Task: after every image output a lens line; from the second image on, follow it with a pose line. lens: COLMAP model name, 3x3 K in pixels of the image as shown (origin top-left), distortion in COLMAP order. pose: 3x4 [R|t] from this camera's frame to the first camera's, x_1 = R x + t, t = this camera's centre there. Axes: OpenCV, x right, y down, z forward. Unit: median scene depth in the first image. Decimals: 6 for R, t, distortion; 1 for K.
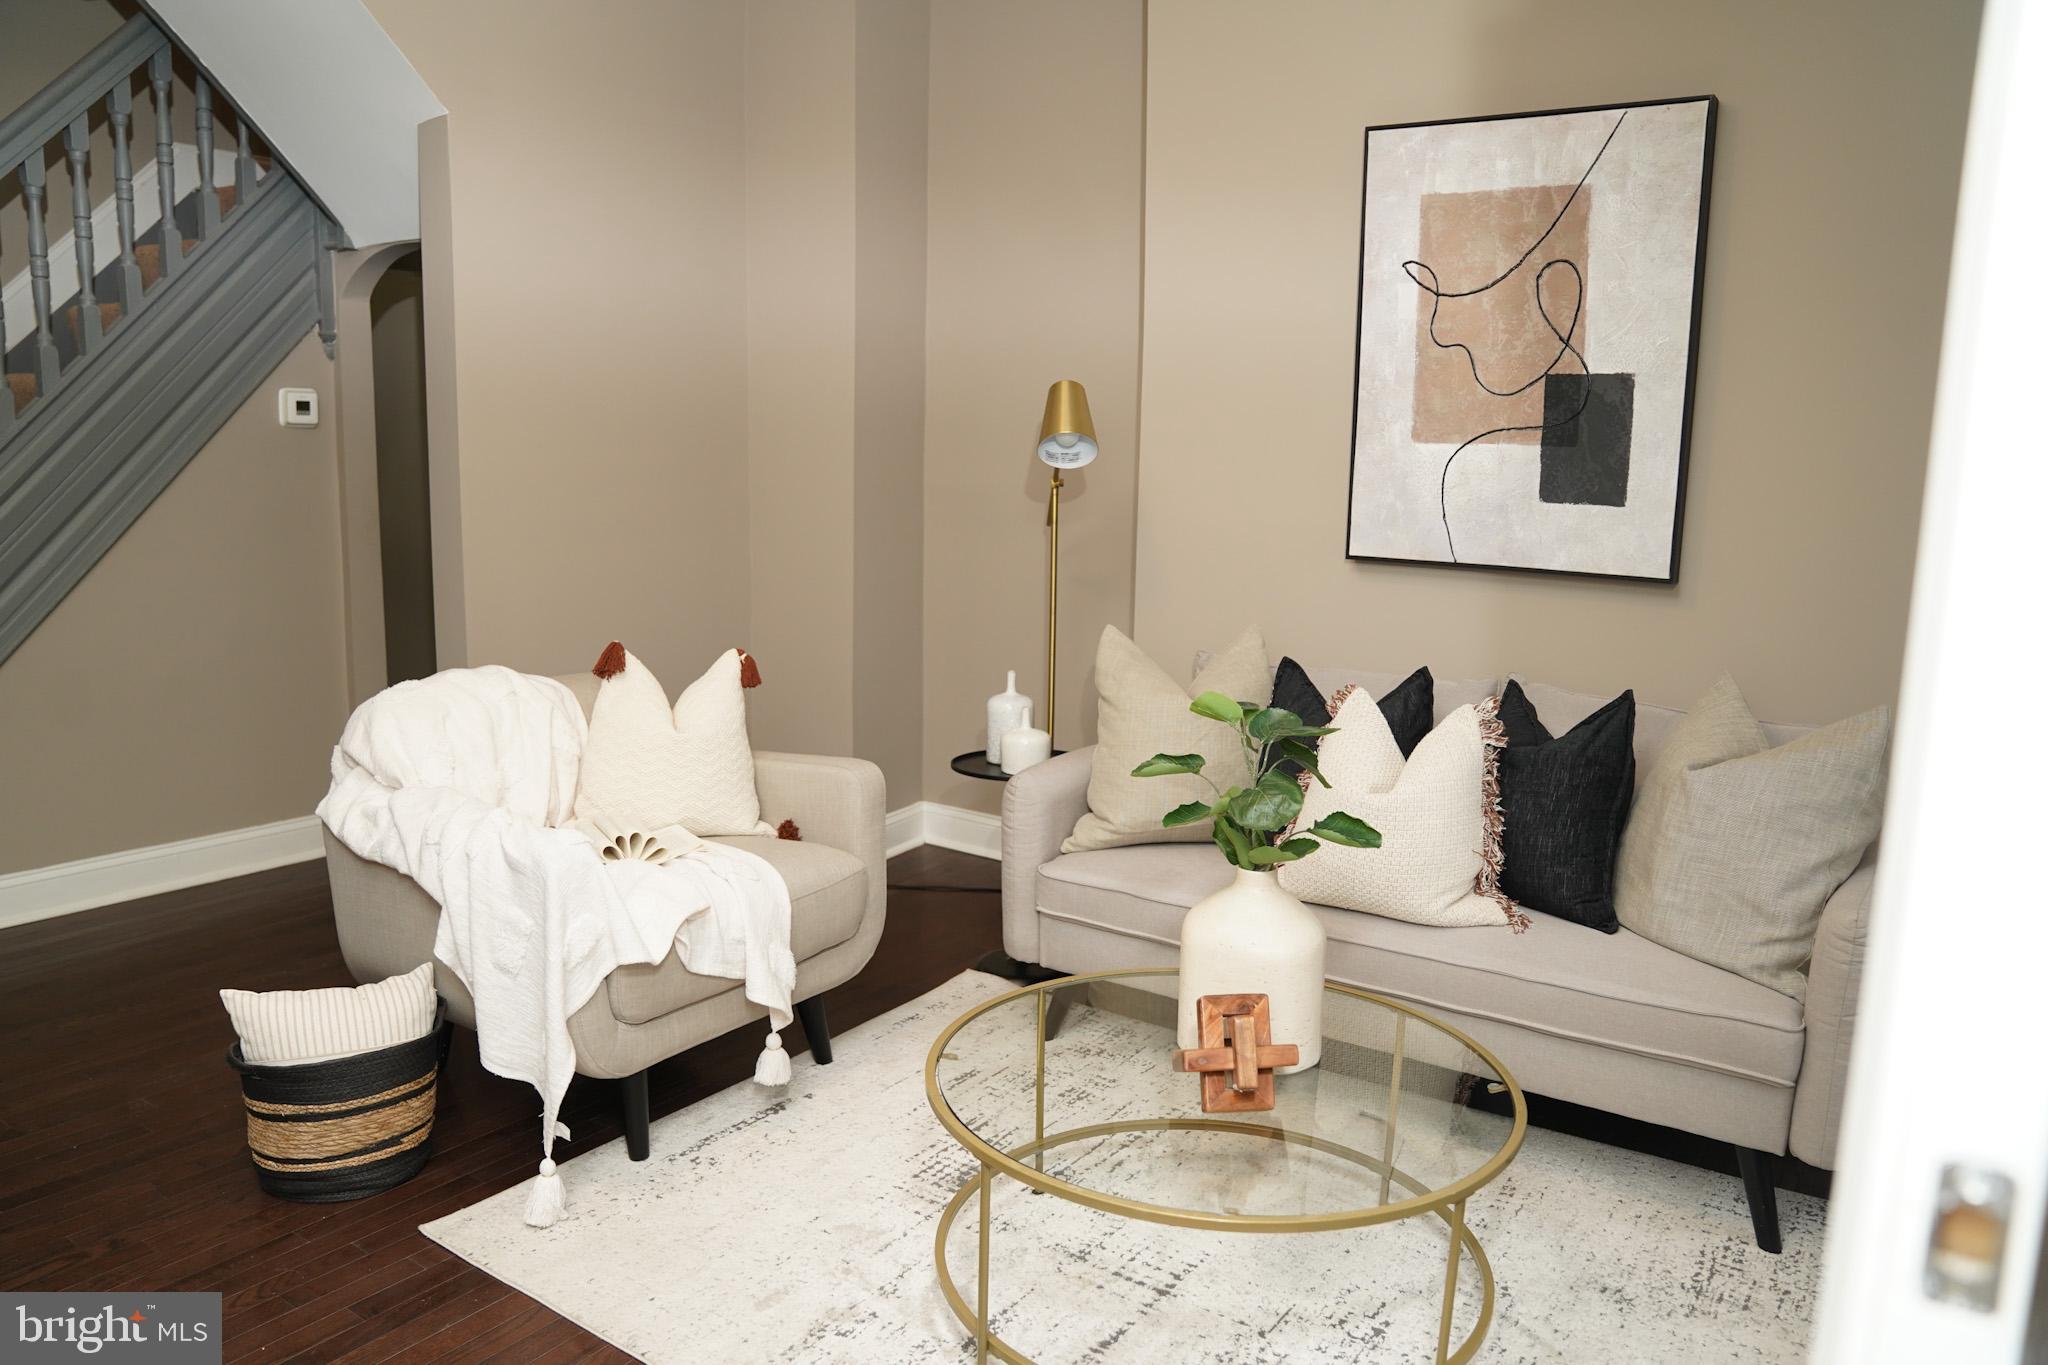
lens RADIAL K [[1446.7, 0, 1015.4], [0, 1446.7, 673.8], [0, 0, 1]] dist [-0.128474, 0.118067]
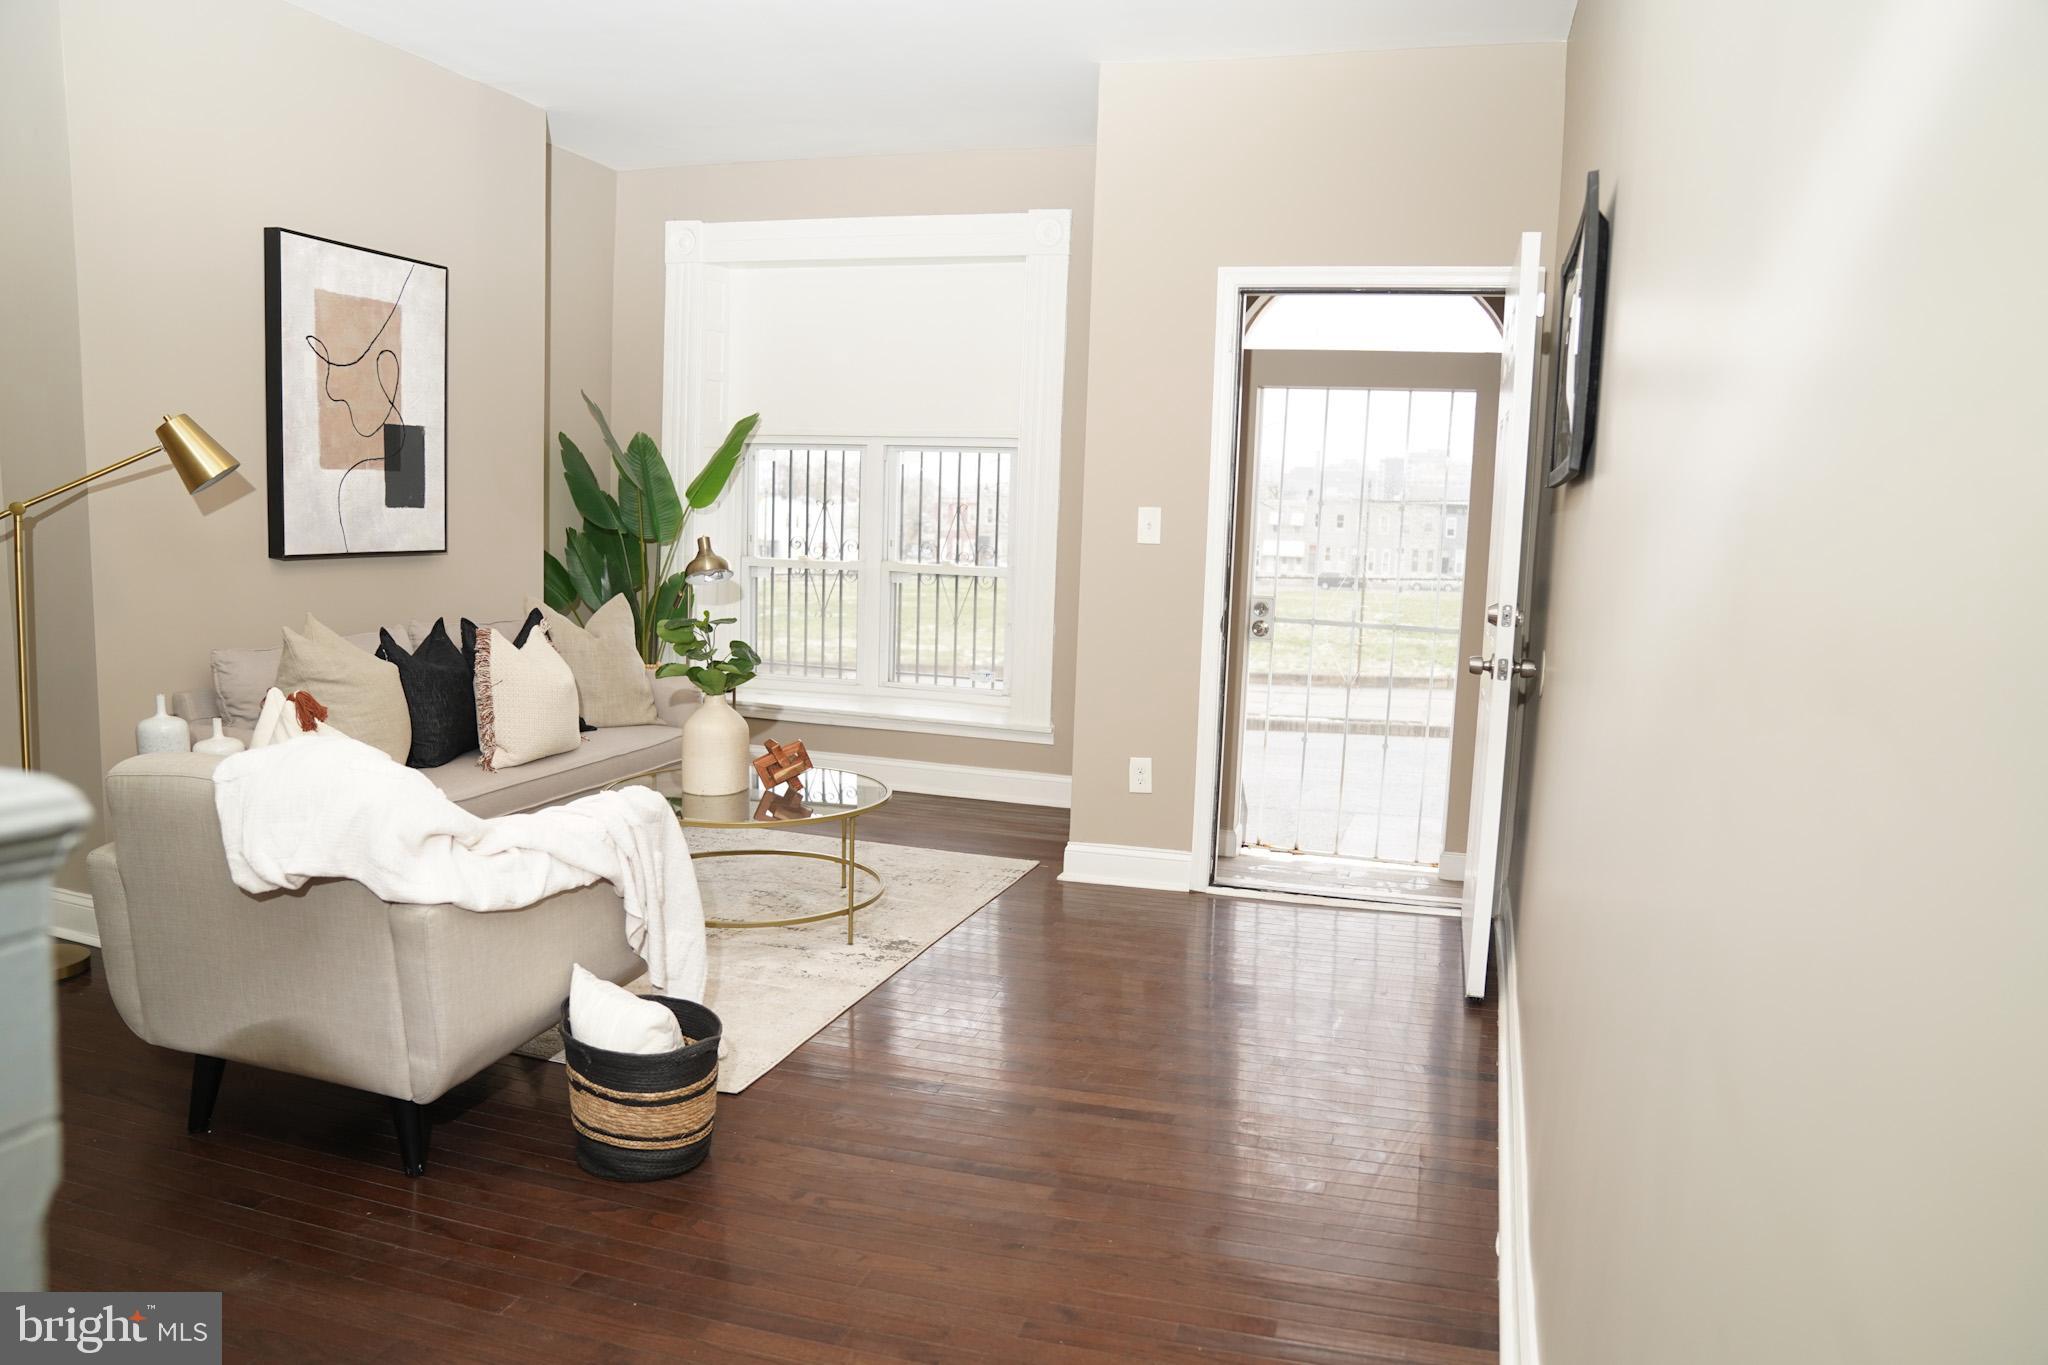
lens RADIAL K [[1465.3, 0, 1024.0], [0, 1465.3, 682.5], [0, 0, 1]] dist [-0.130252, 0.117065]
pose [[-0.294114, -0.149894, 0.943943, -1.317147], [0.111060, 0.975575, 0.189521, -0.154250], [-0.949296, 0.160575, -0.270283, 0.803651]]
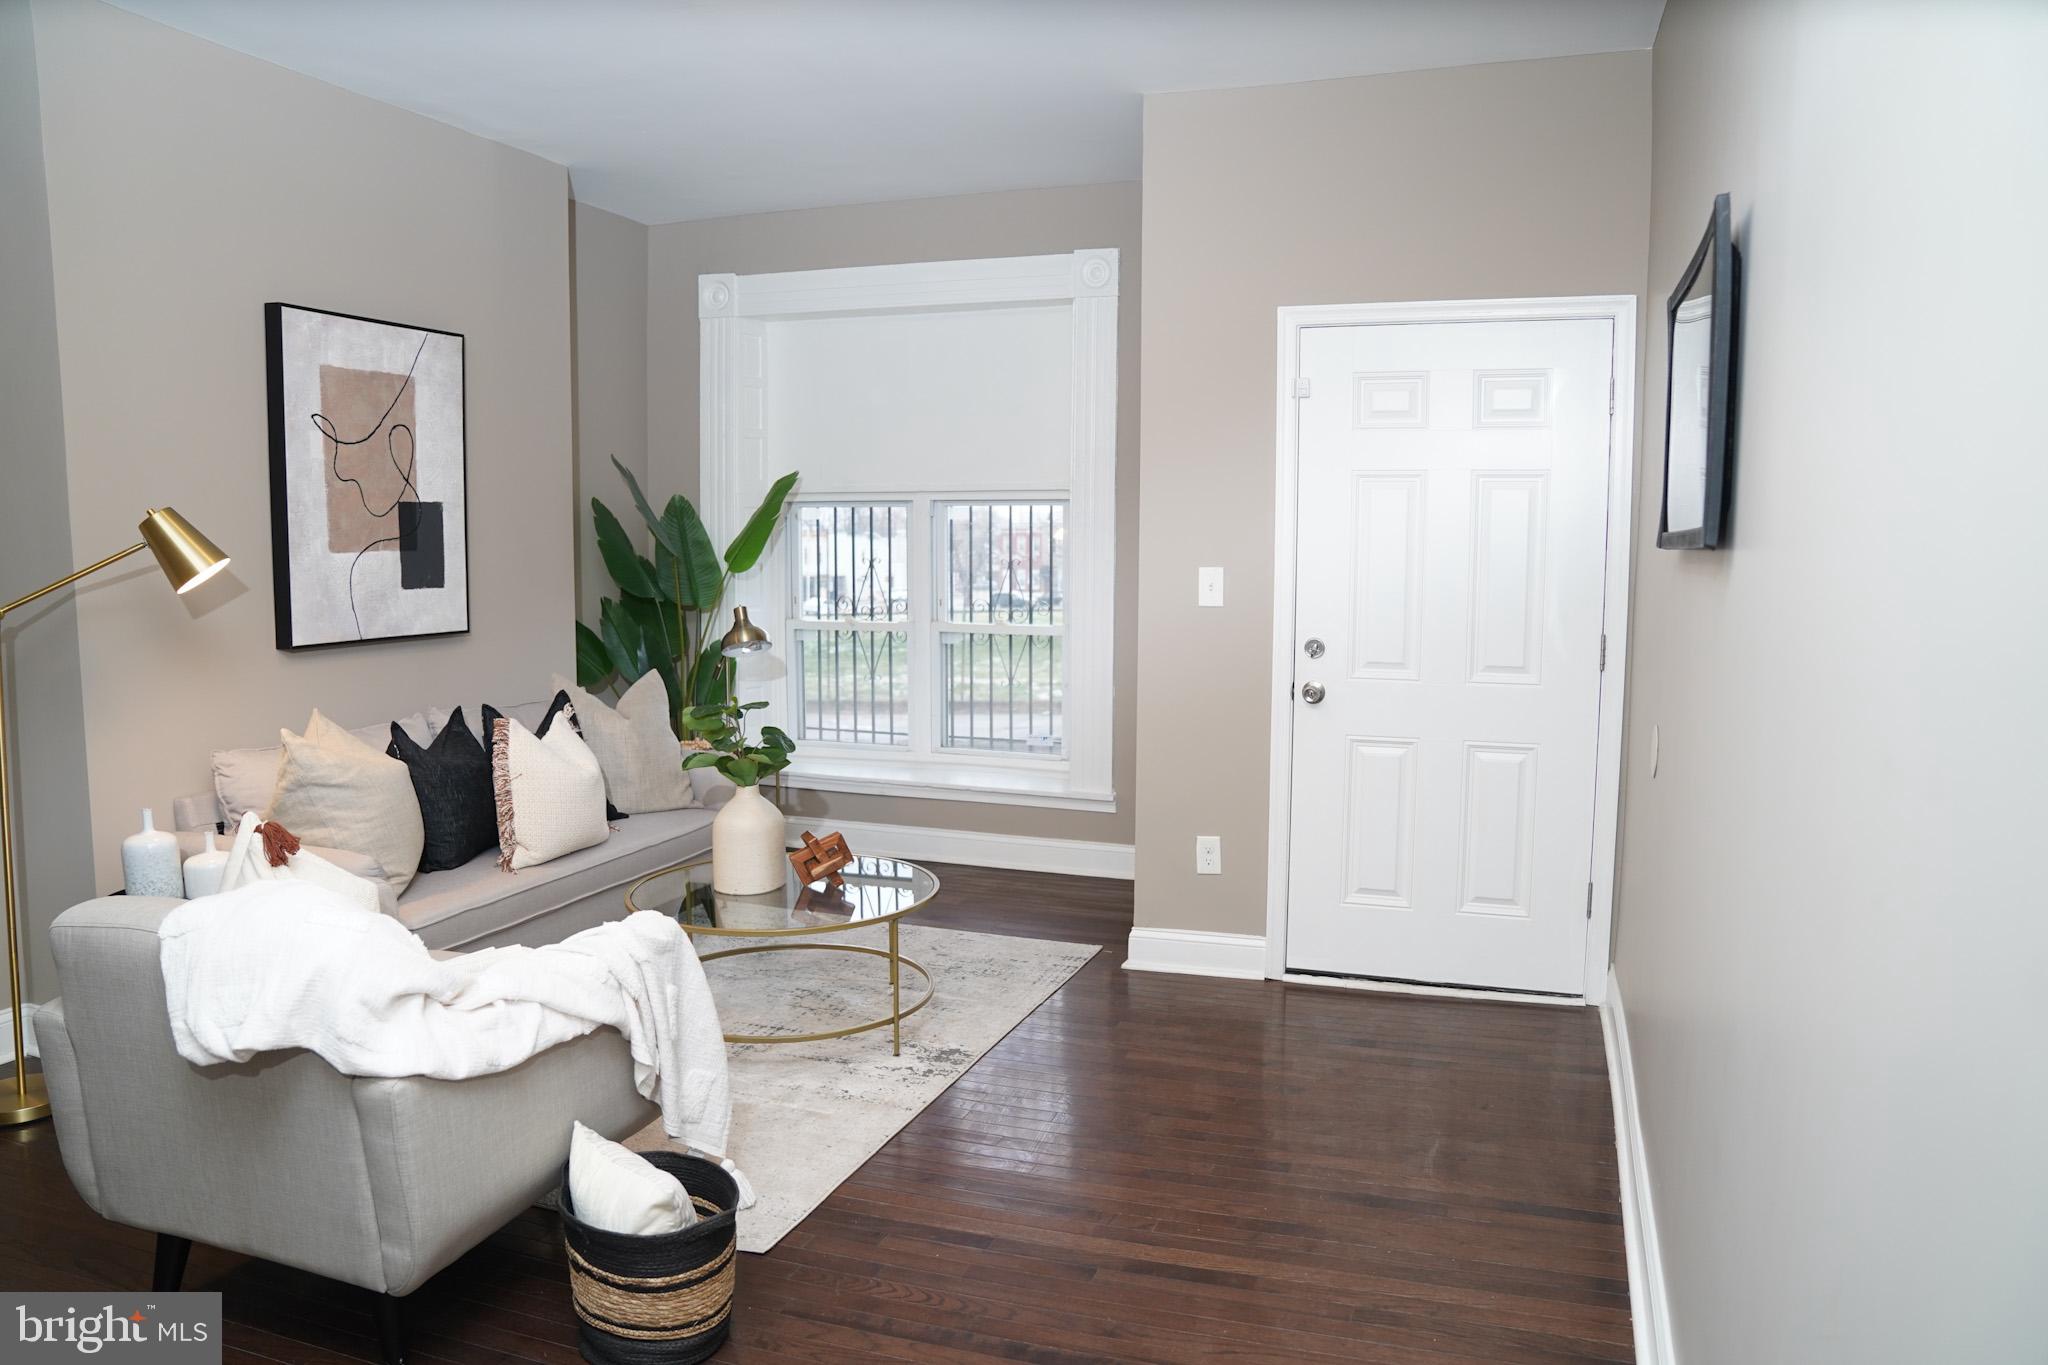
lens RADIAL K [[1446.7, 0, 1015.4], [0, 1446.7, 673.8], [0, 0, 1]] dist [-0.128474, 0.118067]
pose [[-0.247907, -0.120927, 0.961207, -1.191196], [0.143922, 0.976572, 0.159979, -0.179682], [-0.958034, 0.177999, -0.224695, 0.748882]]
